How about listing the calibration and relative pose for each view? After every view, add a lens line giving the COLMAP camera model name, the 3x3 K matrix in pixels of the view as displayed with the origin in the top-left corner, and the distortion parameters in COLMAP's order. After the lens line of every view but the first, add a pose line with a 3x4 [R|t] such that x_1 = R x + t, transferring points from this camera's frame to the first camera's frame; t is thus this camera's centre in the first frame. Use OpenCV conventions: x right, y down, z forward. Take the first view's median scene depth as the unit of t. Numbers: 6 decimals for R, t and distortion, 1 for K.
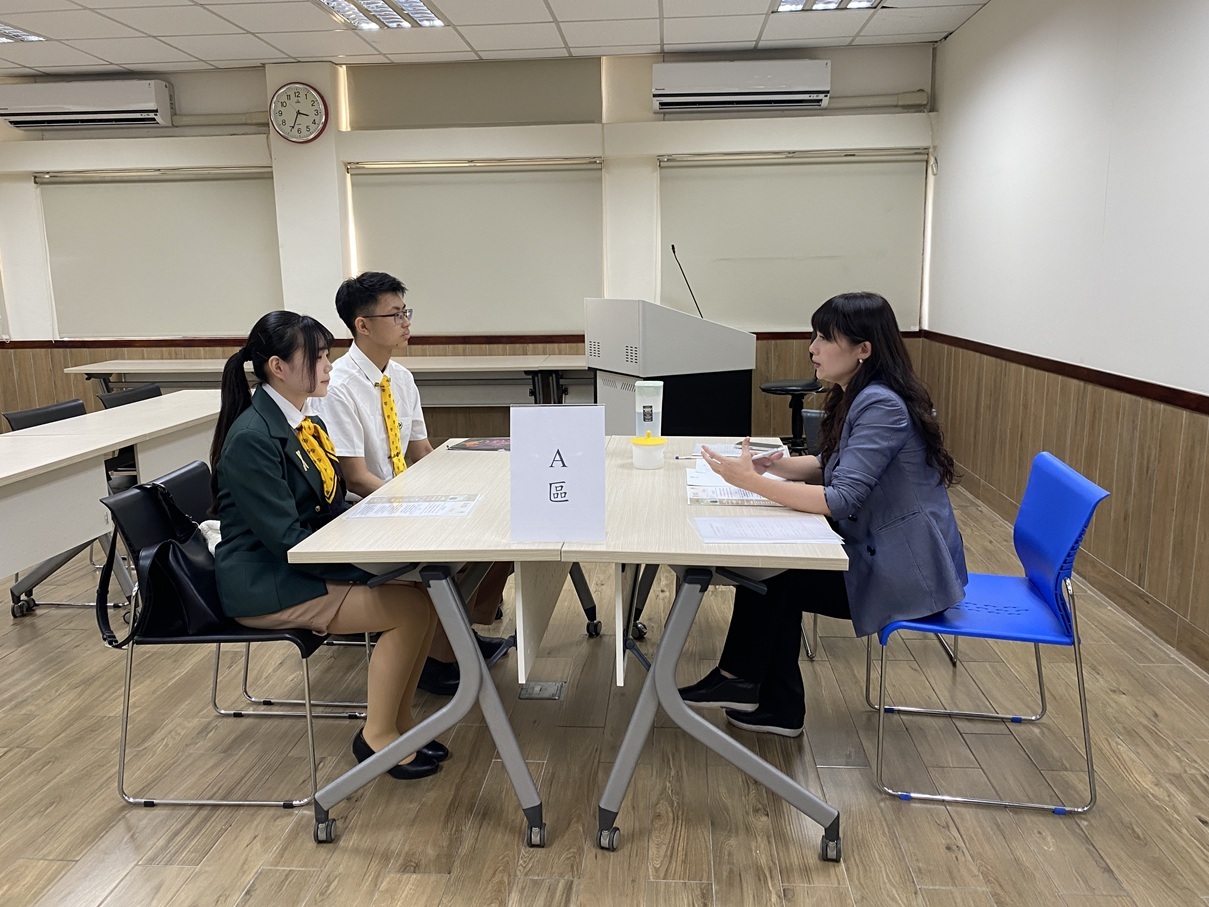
lens RADIAL K [[912.3, 0, 608.2], [0, 912.3, 453.8], [0, 0, 1]] dist [0.006580, 0.006993]
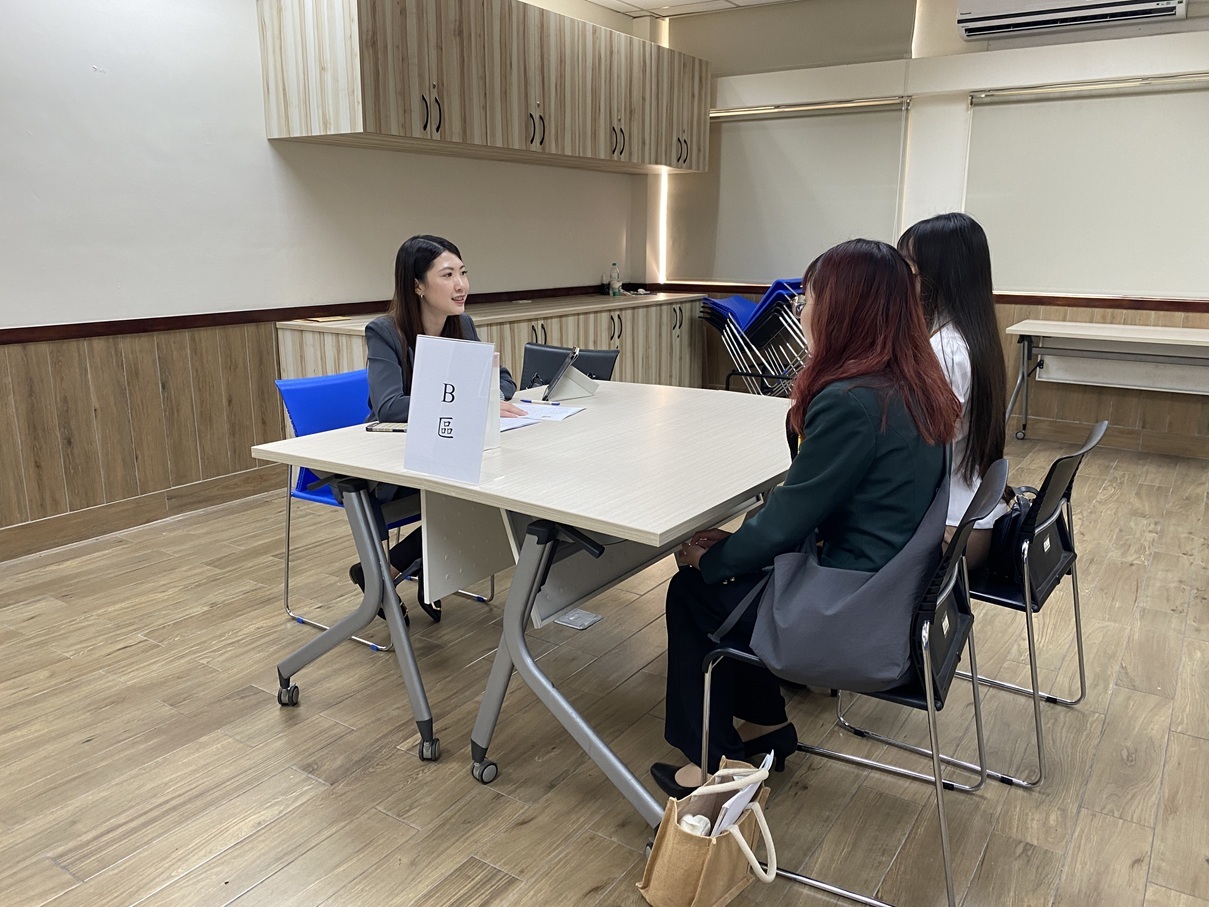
lens RADIAL K [[912.3, 0, 604.7], [0, 912.3, 448.6], [0, 0, 1]] dist [0.006580, 0.006993]
pose [[0.863678, 0.140961, -0.483932, 0.562974], [-0.121082, 0.990008, 0.072276, -0.028994], [0.489284, -0.003828, 0.872116, 0.177405]]
